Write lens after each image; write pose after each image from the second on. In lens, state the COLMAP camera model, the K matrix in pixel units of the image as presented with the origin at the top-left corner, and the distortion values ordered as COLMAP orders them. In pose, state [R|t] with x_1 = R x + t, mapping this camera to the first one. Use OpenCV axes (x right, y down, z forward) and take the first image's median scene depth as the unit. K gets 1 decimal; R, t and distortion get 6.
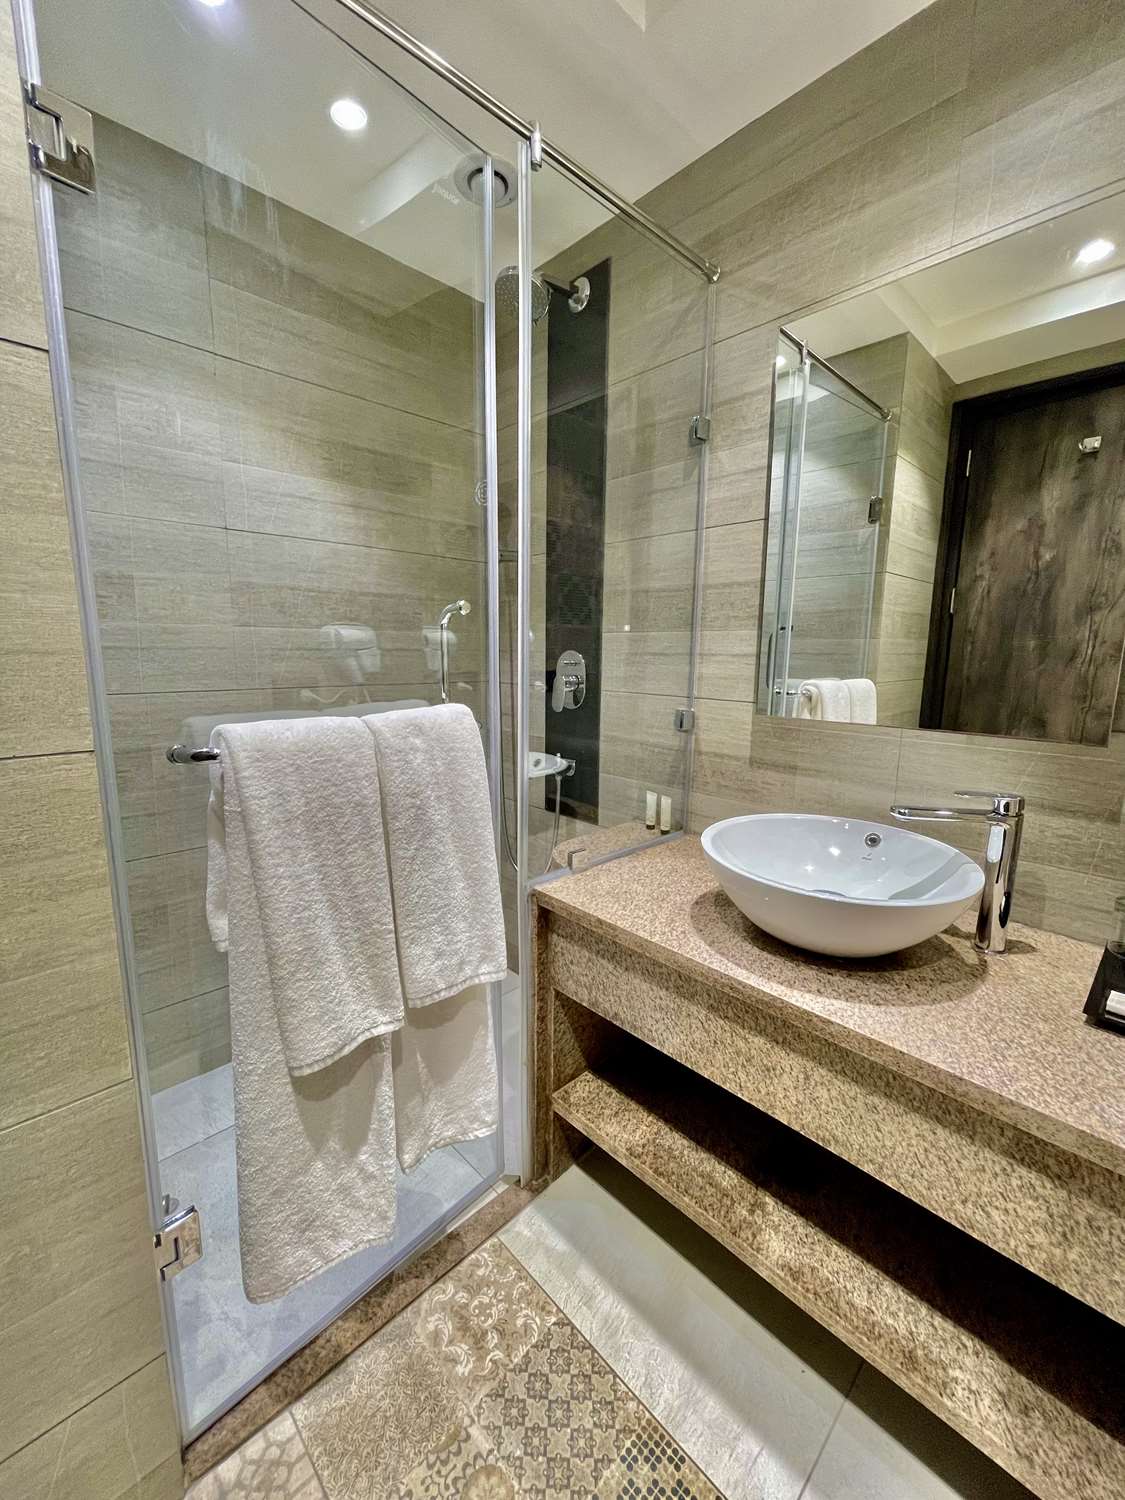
lens RADIAL K [[602.6, 0, 578.5], [0, 602.6, 748.9], [0, 0, 1]] dist [-0.002674, -0.000144]
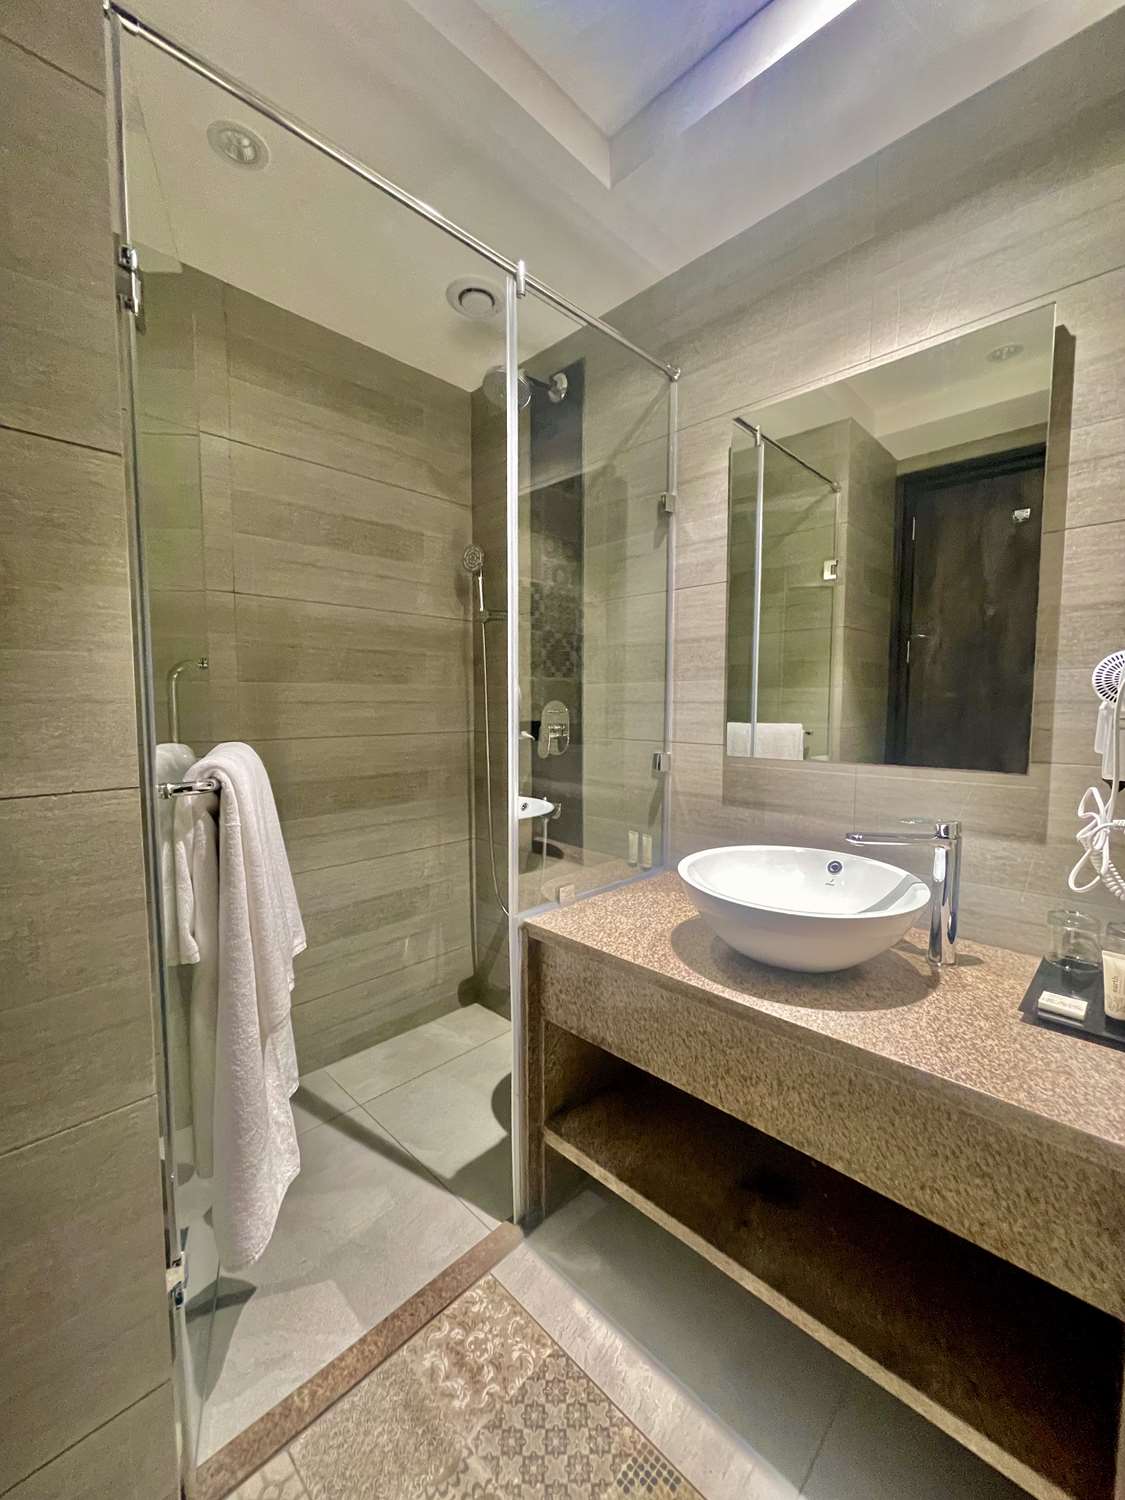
lens RADIAL K [[602.6, 0, 582.5], [0, 602.6, 753.4], [0, 0, 1]] dist [-0.002674, -0.000144]
pose [[0.999259, -0.015704, 0.035149, -0.004261], [0.018517, 0.996526, -0.081198, 0.028017], [-0.033752, 0.081788, 0.996078, -0.099094]]
